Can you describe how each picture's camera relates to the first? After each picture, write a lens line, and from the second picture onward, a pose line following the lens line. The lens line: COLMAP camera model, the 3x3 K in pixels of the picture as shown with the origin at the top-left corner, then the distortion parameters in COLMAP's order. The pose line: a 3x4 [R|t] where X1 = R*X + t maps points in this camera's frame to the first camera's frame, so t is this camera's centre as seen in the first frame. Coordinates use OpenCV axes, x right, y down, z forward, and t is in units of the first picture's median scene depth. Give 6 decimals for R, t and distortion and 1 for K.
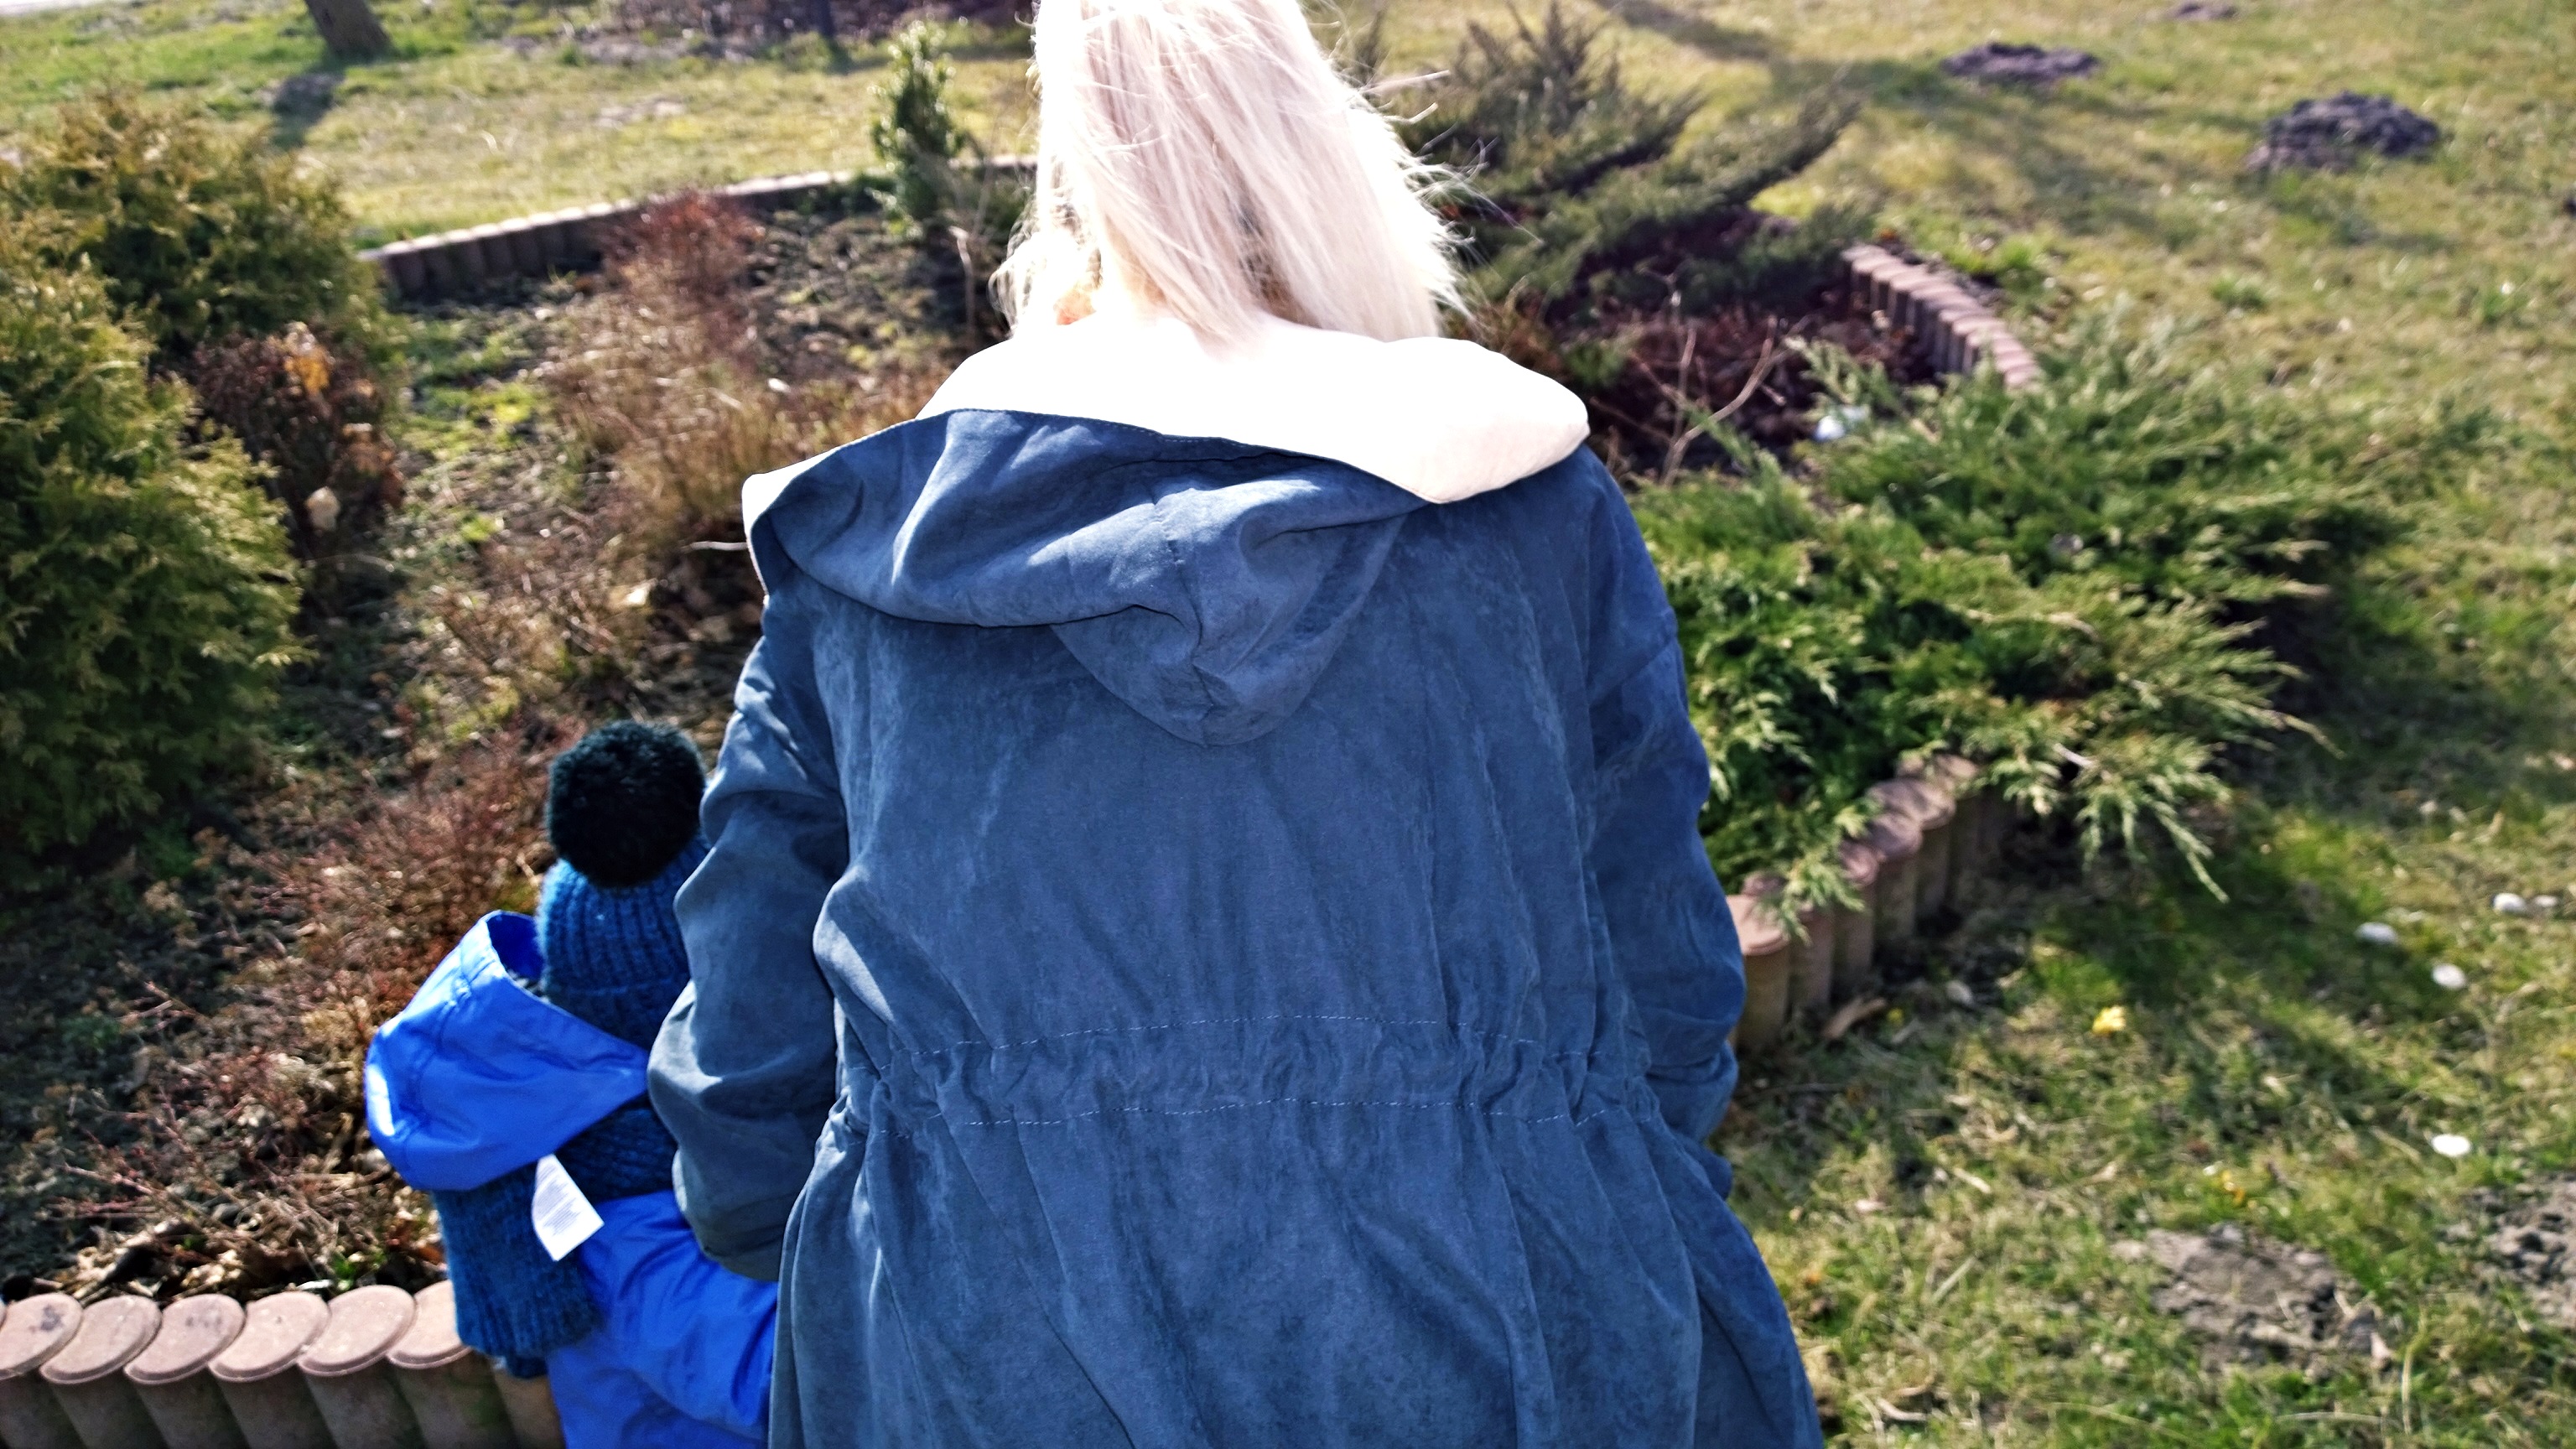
lens RADIAL K [[1913.3, 0, 1288.0], [0, 1913.3, 724.5], [0, 0, 1]] dist [0.037443, -0.004466]
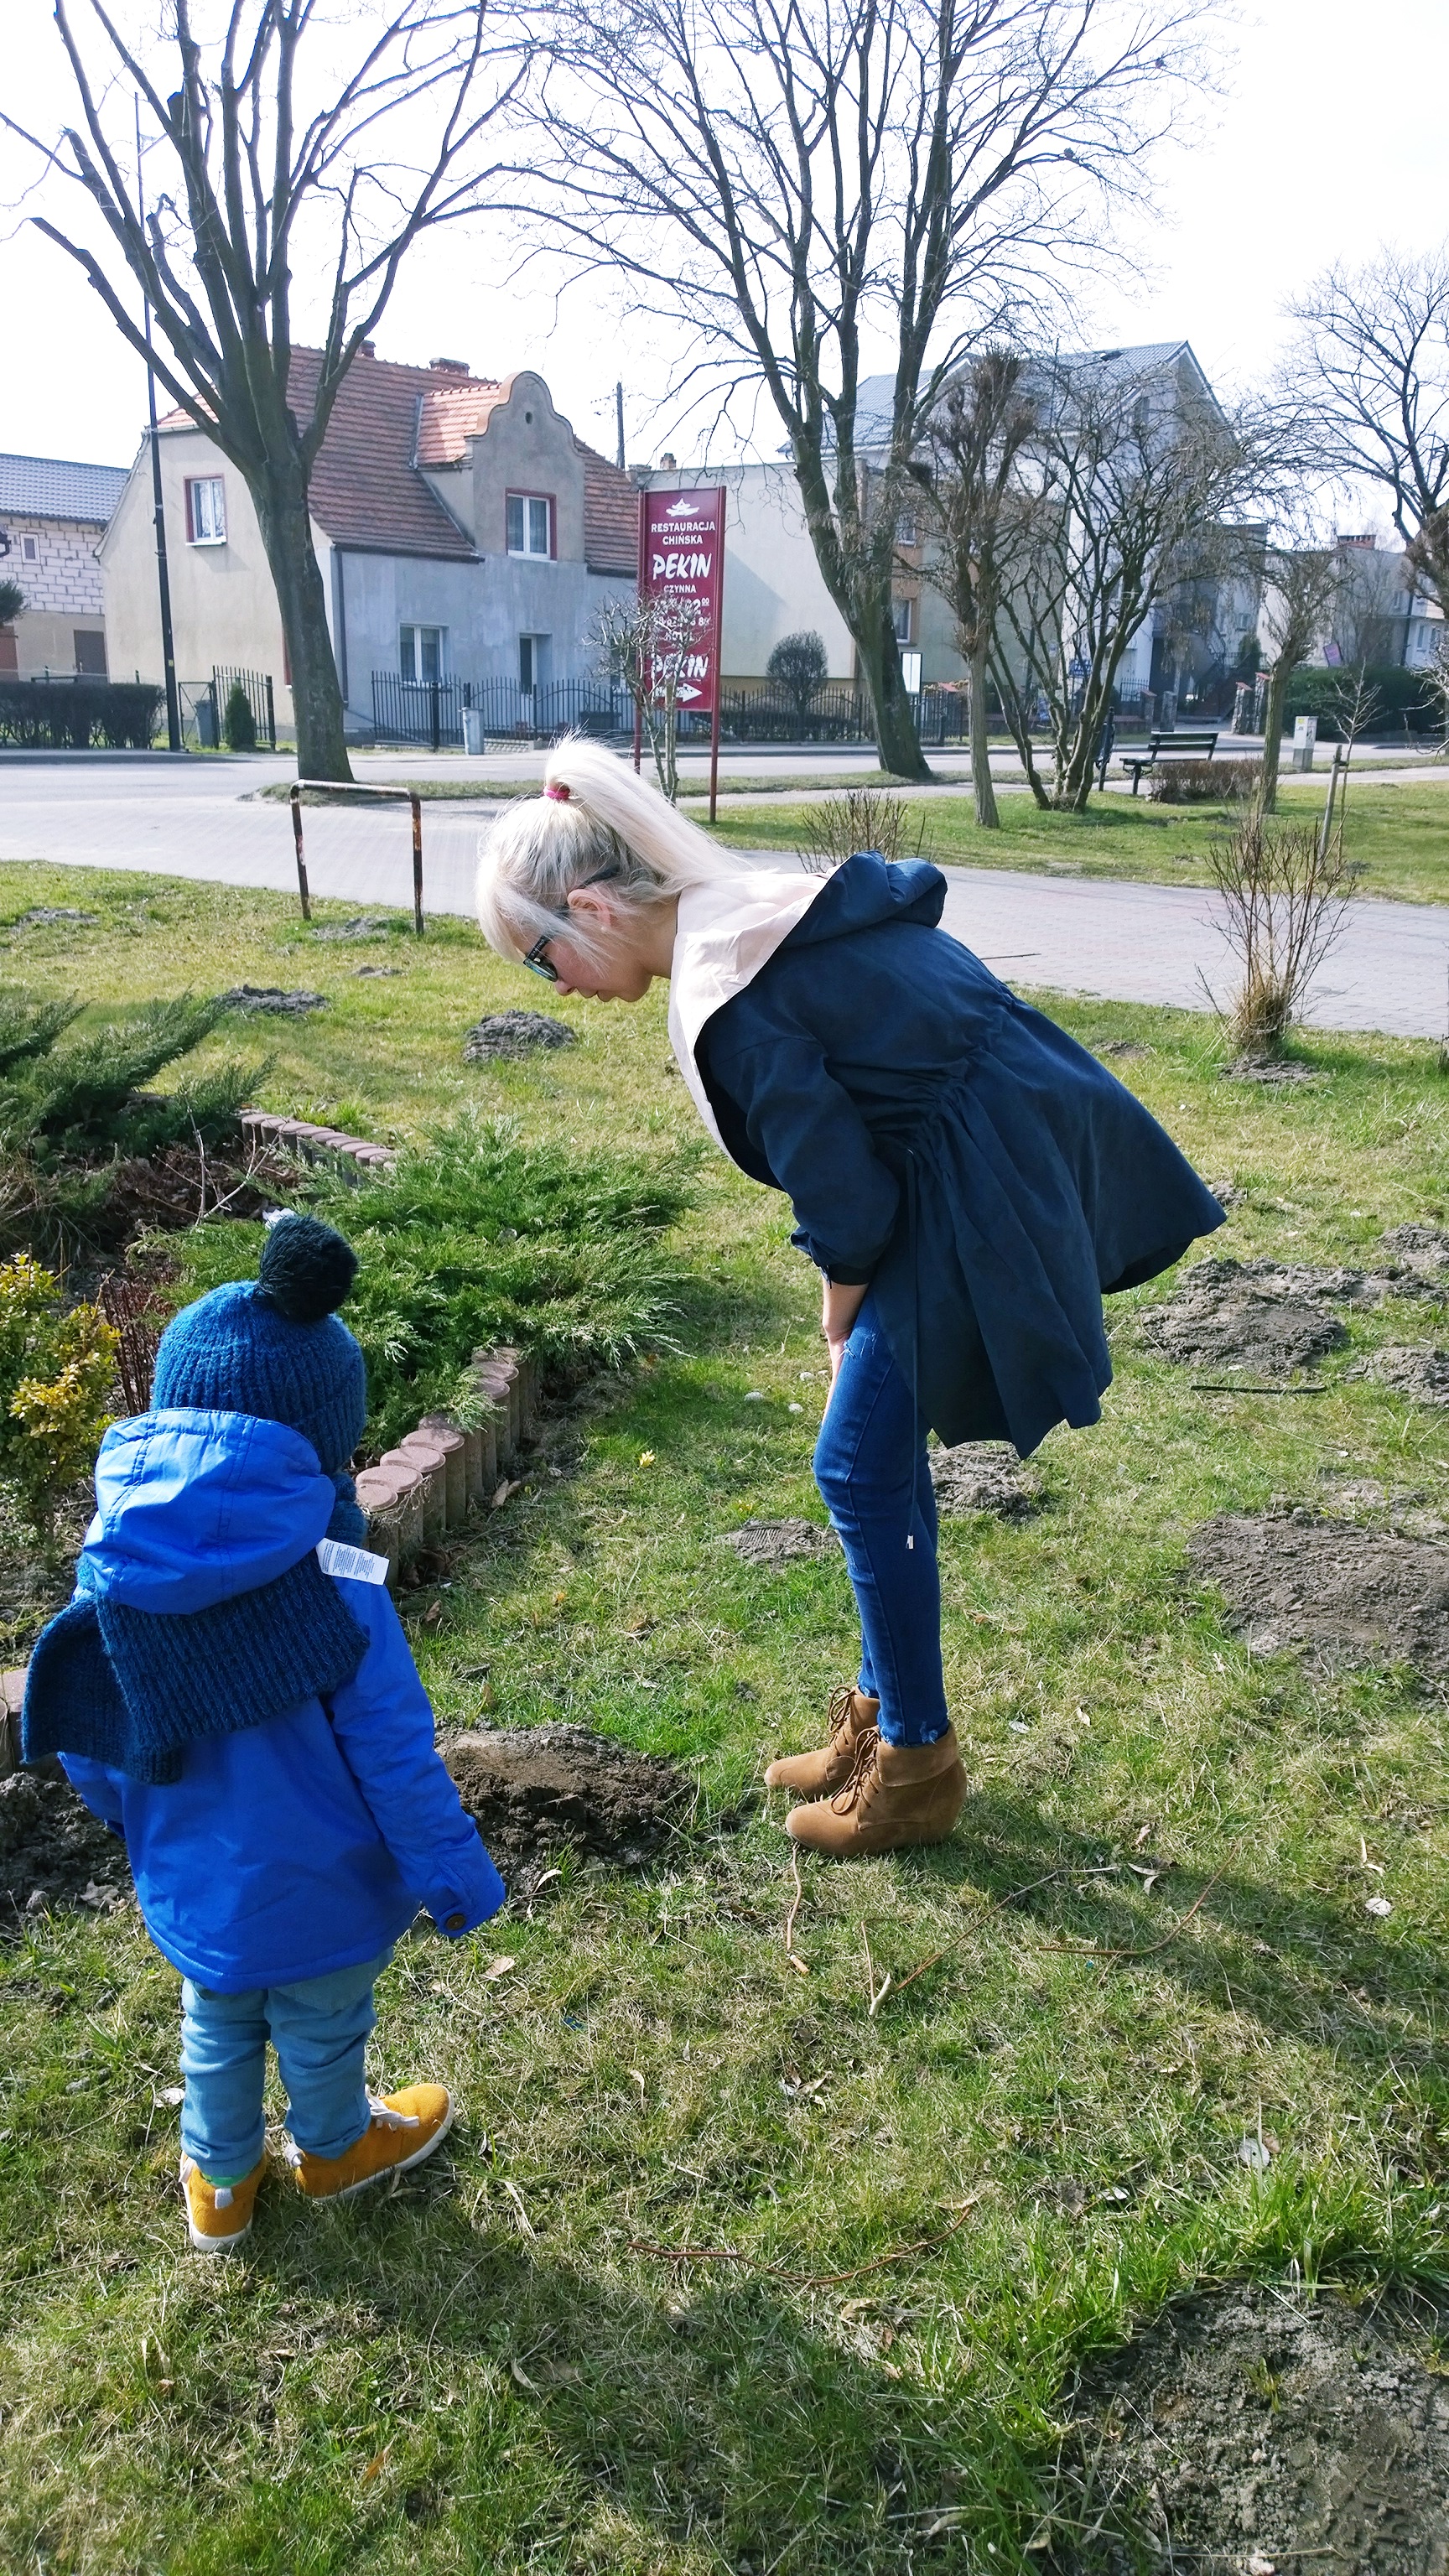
lens RADIAL K [[1873.3, 0, 724.5], [0, 1873.3, 1288.0], [0, 0, 1]] dist [0.126507, -0.158090]
pose [[0.796438, -0.109466, 0.594729, -0.338421], [0.234036, 0.962637, -0.136228, 0.186489], [-0.557596, 0.247685, 0.792300, -0.246730]]
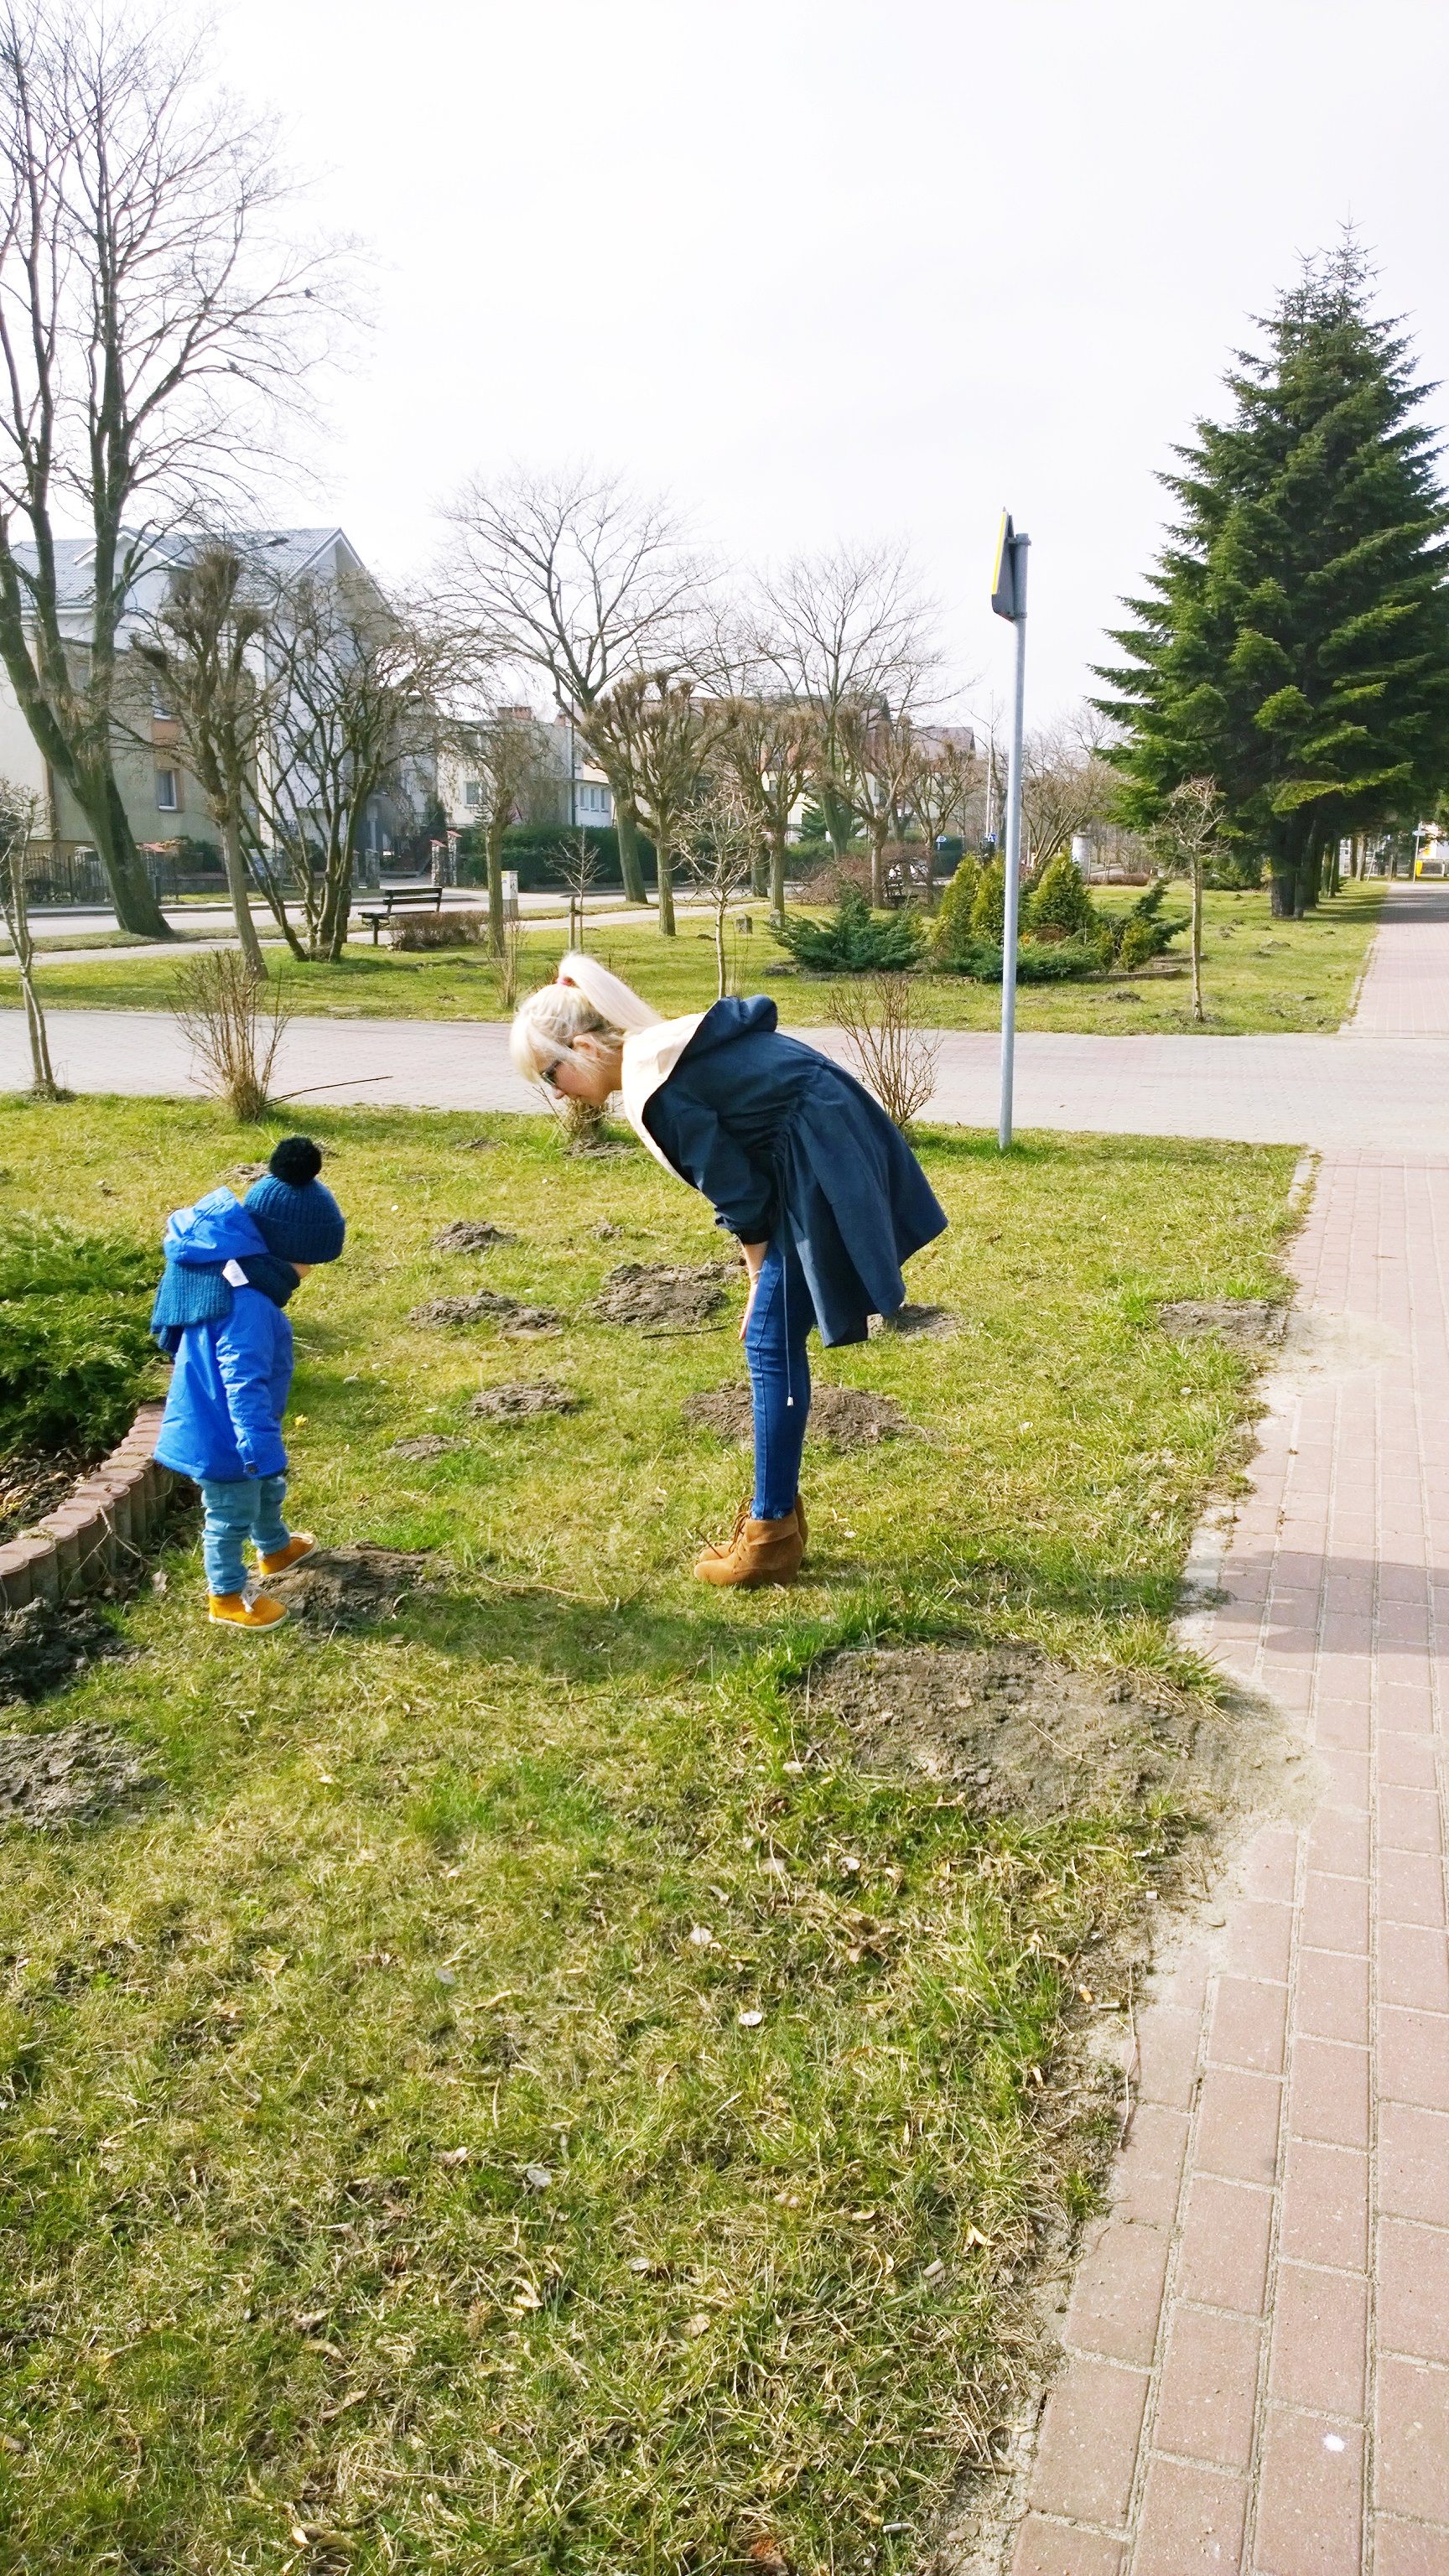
lens RADIAL K [[1913.3, 0, 775.2], [0, 1913.3, 1368.2], [0, 0, 1]] dist [0.037443, -0.004466]
pose [[0.469758, -0.175115, 0.865253, -0.934749], [0.409424, 0.911561, -0.037795, 0.310035], [-0.782112, 0.372010, 0.499909, -0.431613]]
